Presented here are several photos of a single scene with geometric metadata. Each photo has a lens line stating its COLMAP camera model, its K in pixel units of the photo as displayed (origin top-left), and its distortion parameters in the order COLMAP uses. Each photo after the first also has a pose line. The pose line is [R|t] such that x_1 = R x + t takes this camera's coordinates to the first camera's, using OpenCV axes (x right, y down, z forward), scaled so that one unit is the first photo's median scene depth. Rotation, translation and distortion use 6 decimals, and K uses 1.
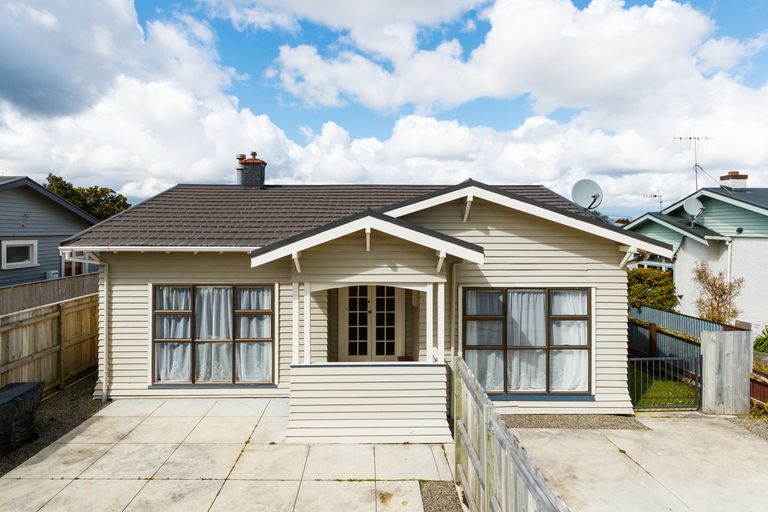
lens RADIAL K [[432.1, 0, 374.5], [0, 432.1, 233.4], [0, 0, 1]] dist [-0.003387, 0.002197]
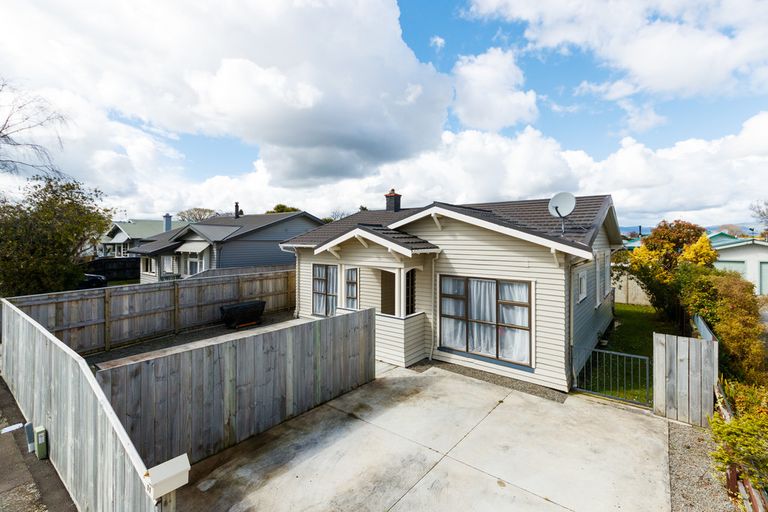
lens RADIAL K [[344.3, 0, 383.8], [0, 344.3, 234.3], [0, 0, 1]] dist [0.001585, -0.000227]
pose [[0.776982, -0.008080, -0.629471, 0.796464], [-0.003091, 0.999857, -0.016650, 0.006556], [0.629515, 0.014882, 0.776845, -0.046289]]
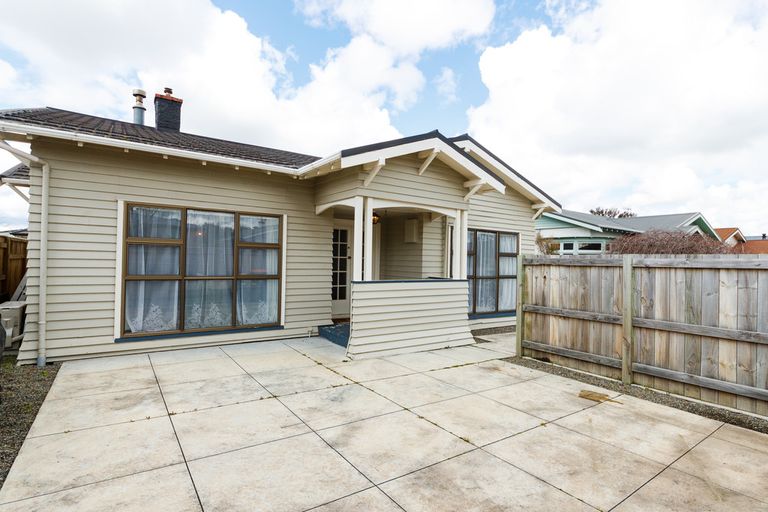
lens RADIAL K [[394.2, 0, 385.1], [0, 394.2, 259.0], [0, 0, 1]] dist [-0.019677, -0.000198]
pose [[0.833616, 0.017357, 0.552071, -0.534342], [-0.018728, 0.999820, -0.003154, 0.219473], [-0.552026, -0.007710, 0.833791, 0.196601]]
